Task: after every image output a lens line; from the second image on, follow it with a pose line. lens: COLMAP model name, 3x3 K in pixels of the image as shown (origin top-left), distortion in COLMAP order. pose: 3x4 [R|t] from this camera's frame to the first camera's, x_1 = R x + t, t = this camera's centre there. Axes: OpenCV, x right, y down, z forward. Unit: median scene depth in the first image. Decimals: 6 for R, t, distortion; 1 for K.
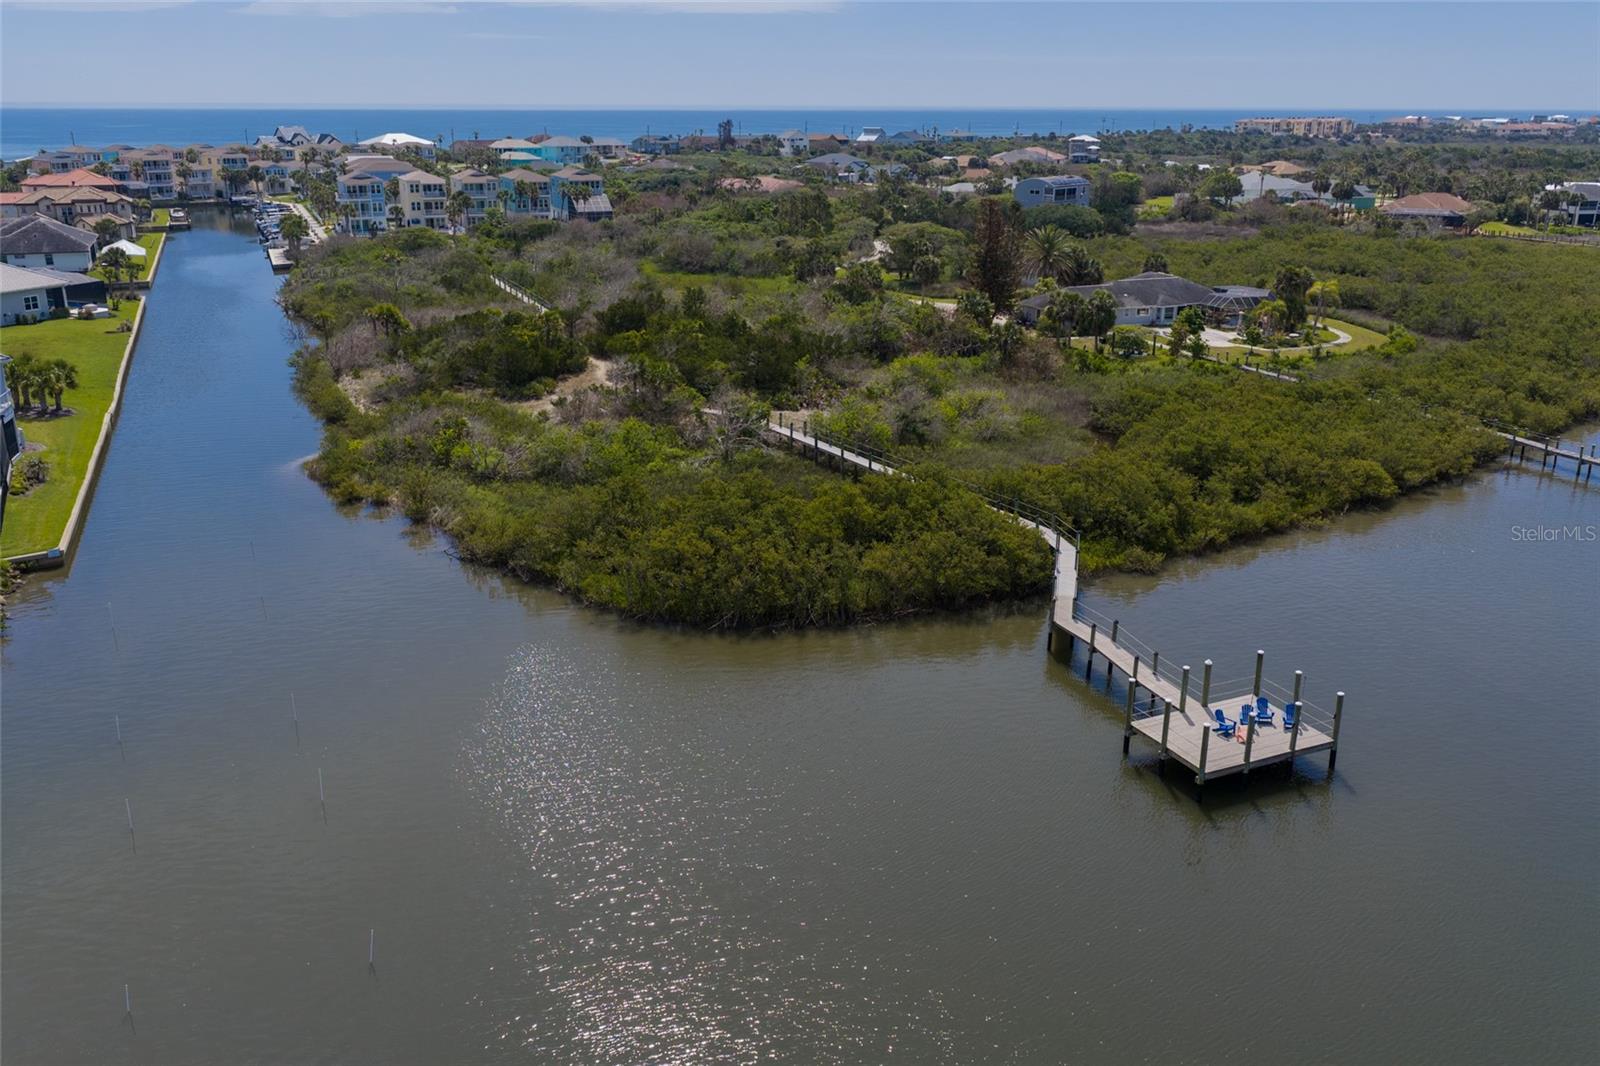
lens RADIAL K [[1321.8, 0, 800.0], [0, 1321.8, 533.0], [0, 0, 1]] dist [0.008131, -0.038947]
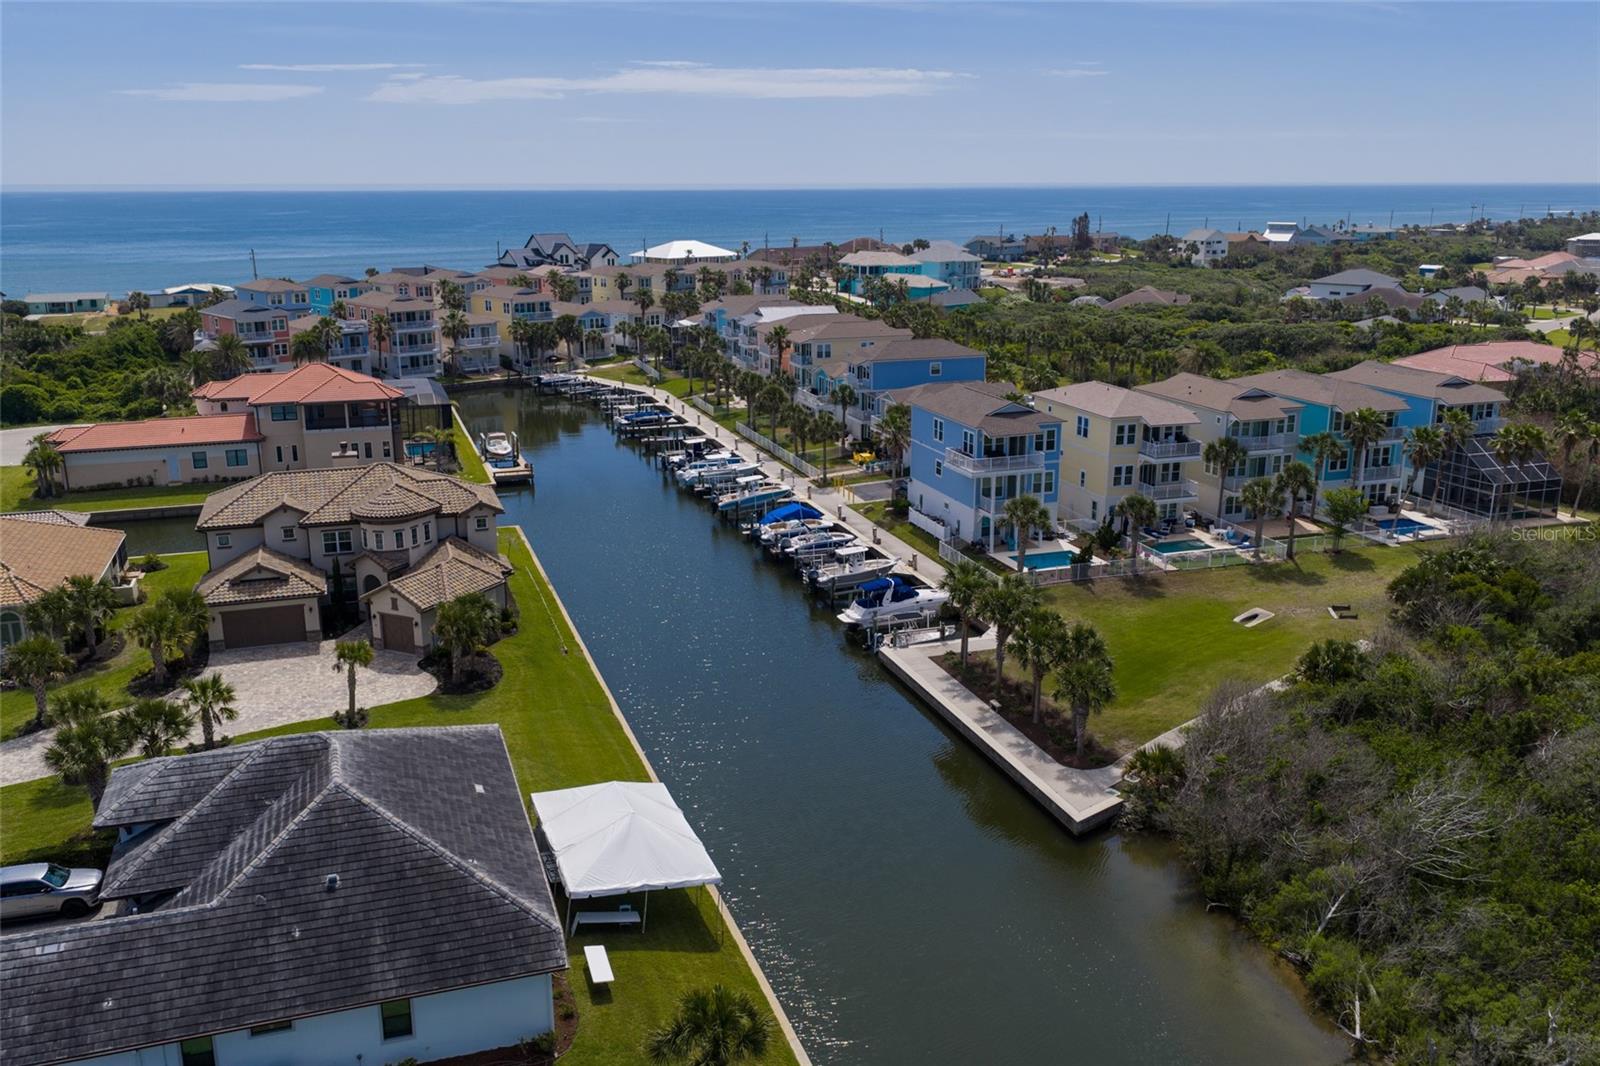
lens RADIAL K [[1321.8, 0, 800.0], [0, 1321.8, 533.0], [0, 0, 1]] dist [0.008131, -0.038947]
pose [[0.997558, 0.010594, -0.069028, -0.269304], [-0.014256, 0.998504, -0.052779, -0.152993], [0.068365, 0.053635, 0.996218, 0.430467]]
